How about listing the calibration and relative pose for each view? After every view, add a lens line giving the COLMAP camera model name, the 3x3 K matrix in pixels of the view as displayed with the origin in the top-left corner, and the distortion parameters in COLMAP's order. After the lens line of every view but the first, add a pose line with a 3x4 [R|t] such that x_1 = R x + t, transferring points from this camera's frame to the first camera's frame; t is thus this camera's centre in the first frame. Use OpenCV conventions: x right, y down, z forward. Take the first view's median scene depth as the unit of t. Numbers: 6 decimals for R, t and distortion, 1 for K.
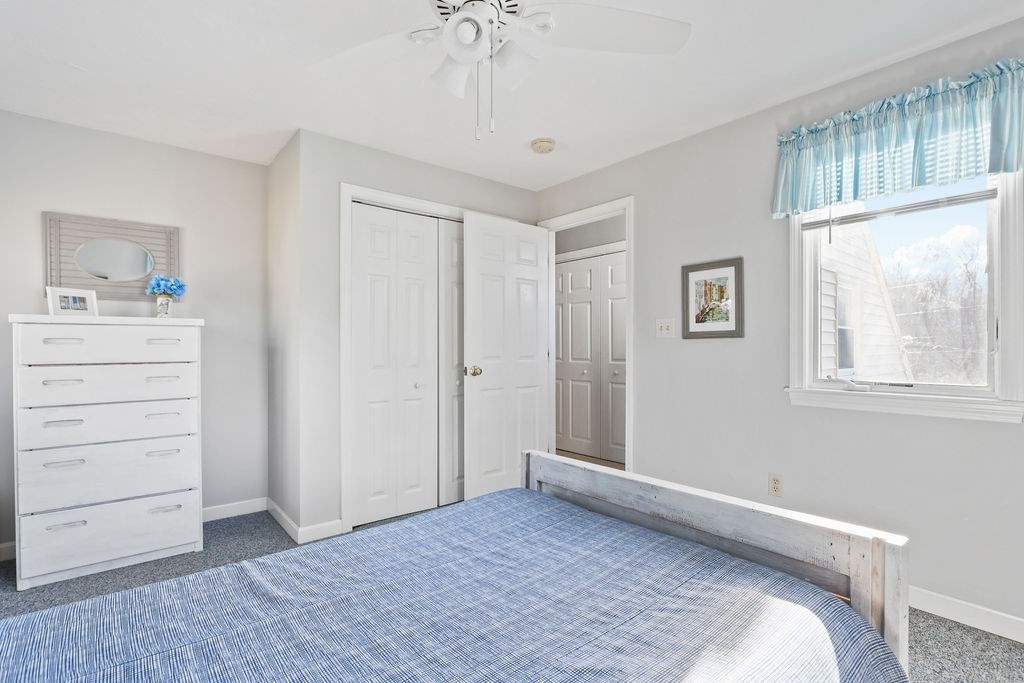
lens RADIAL K [[471.1, 0, 512.0], [0, 471.1, 341.5], [0, 0, 1]] dist [-0.002092, 0.000304]
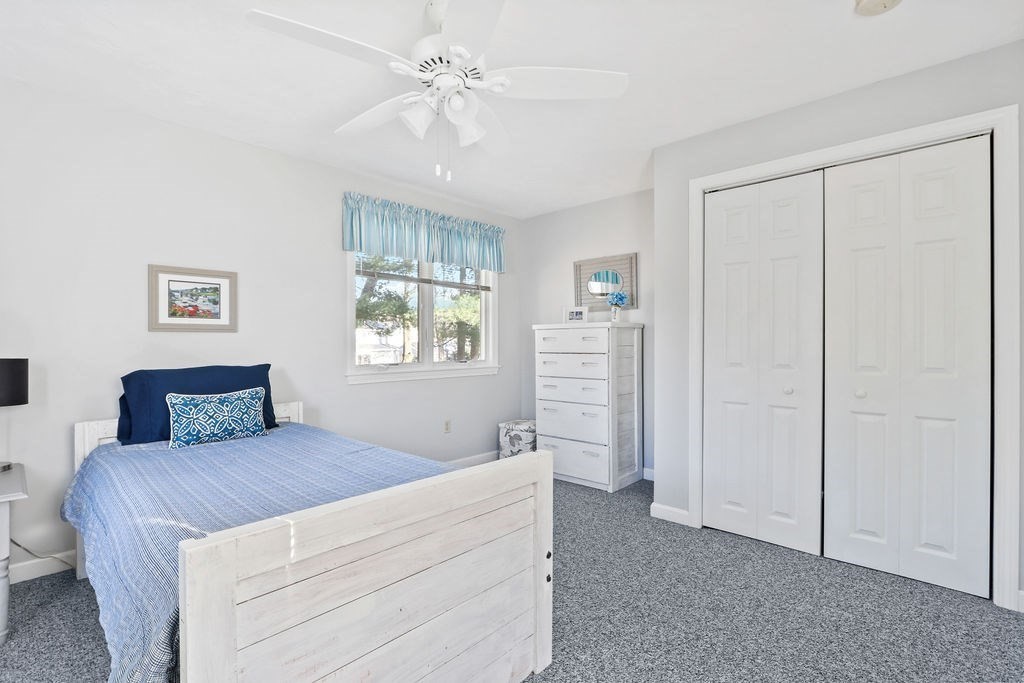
lens RADIAL K [[465.0, 0, 512.0], [0, 465.0, 341.5], [0, 0, 1]] dist [-0.015573, 0.000330]
pose [[0.174041, -0.004423, -0.984728, 0.604987], [0.006740, 0.999972, -0.003300, 0.011595], [0.984715, -0.006063, 0.174066, 0.489622]]
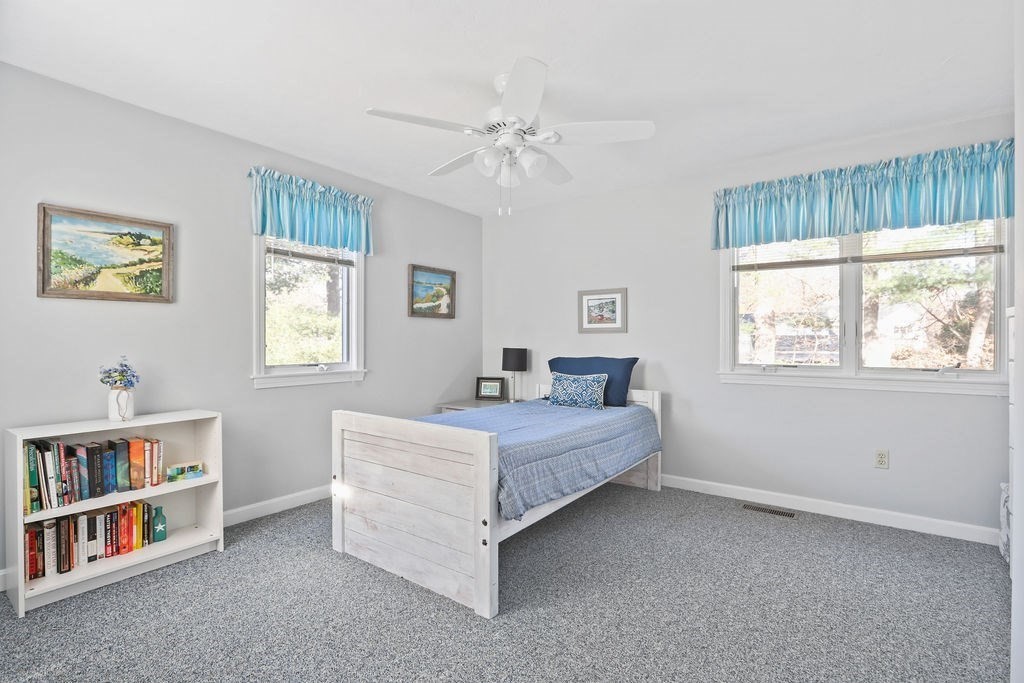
lens RADIAL K [[465.0, 0, 512.0], [0, 465.0, 341.5], [0, 0, 1]] dist [-0.015573, 0.000330]
pose [[-0.952853, -0.002971, -0.303419, 0.443462], [-0.002049, 0.999992, -0.003355, 0.012780], [0.303427, -0.002575, -0.952851, 0.817670]]
